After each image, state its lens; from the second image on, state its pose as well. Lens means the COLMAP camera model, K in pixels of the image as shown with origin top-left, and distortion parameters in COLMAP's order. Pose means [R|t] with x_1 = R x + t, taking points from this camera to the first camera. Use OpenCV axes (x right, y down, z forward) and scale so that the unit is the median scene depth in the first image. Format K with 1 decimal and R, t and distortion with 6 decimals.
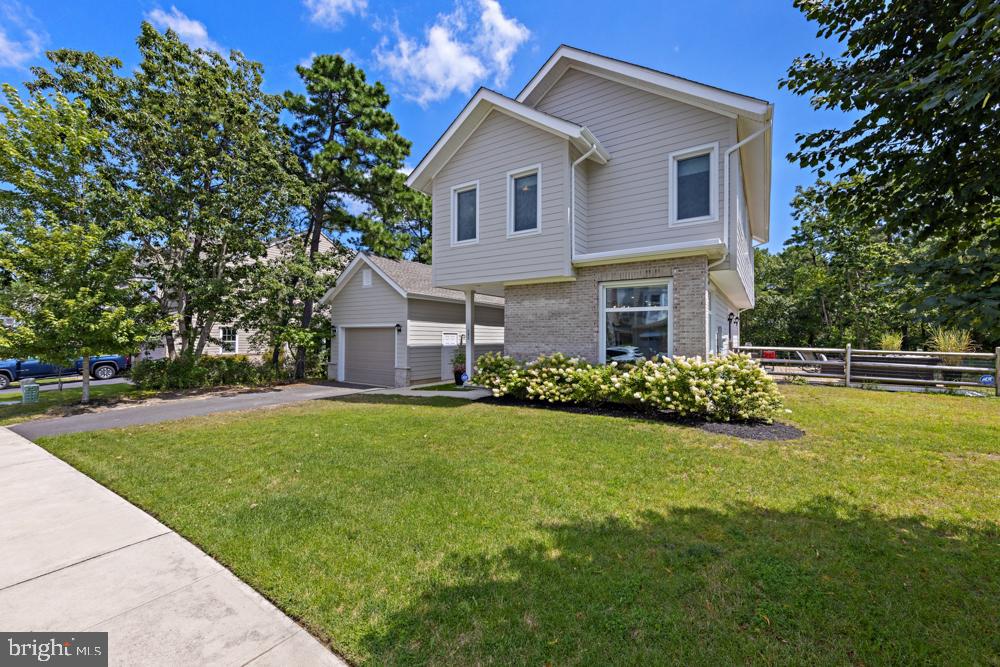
lens RADIAL K [[411.1, 0, 499.4], [0, 411.1, 334.2], [0, 0, 1]] dist [-0.000712, -0.000142]
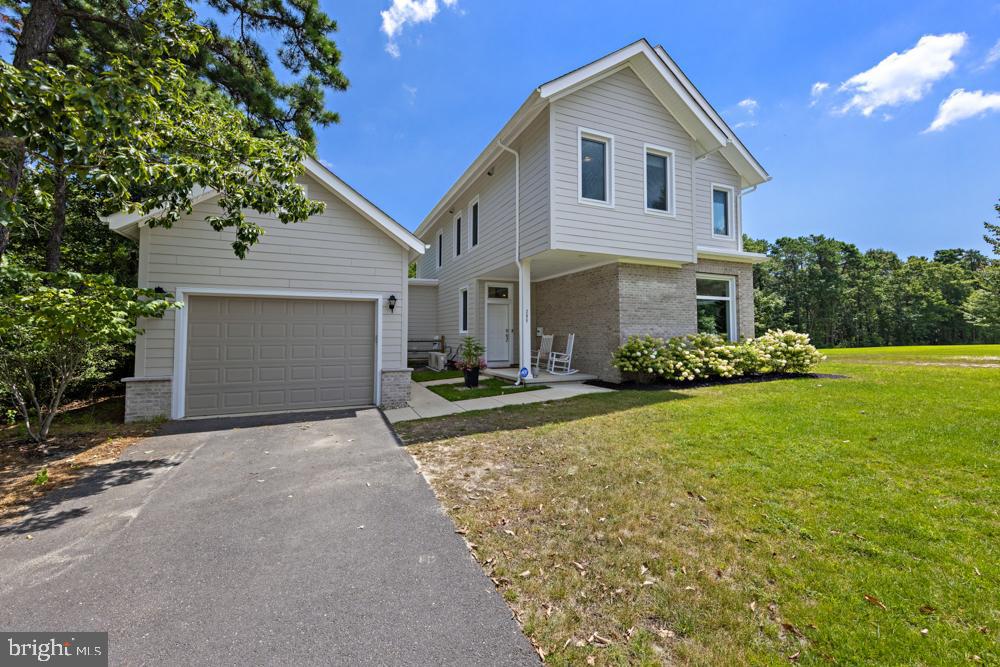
lens RADIAL K [[411.1, 0, 534.9], [0, 411.1, 322.2], [0, 0, 1]] dist [-0.000712, -0.000142]
pose [[0.518687, 0.027326, 0.854528, -0.899234], [0.002396, 0.999439, -0.033414, 0.046682], [-0.854961, 0.019379, 0.518330, 0.731289]]
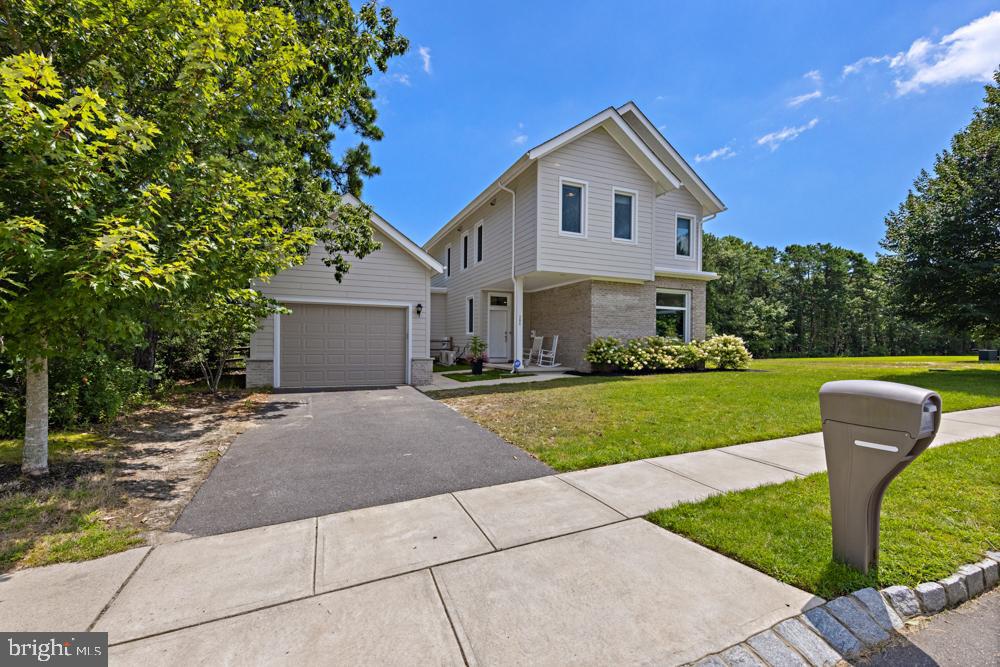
lens RADIAL K [[434.6, 0, 535.8], [0, 434.6, 351.4], [0, 0, 1]] dist [-0.009544, -0.000081]
pose [[0.527203, -0.010581, 0.849673, -1.181734], [-0.011225, 0.999749, 0.019414, 0.067460], [-0.849665, -0.019773, 0.526952, 0.508997]]
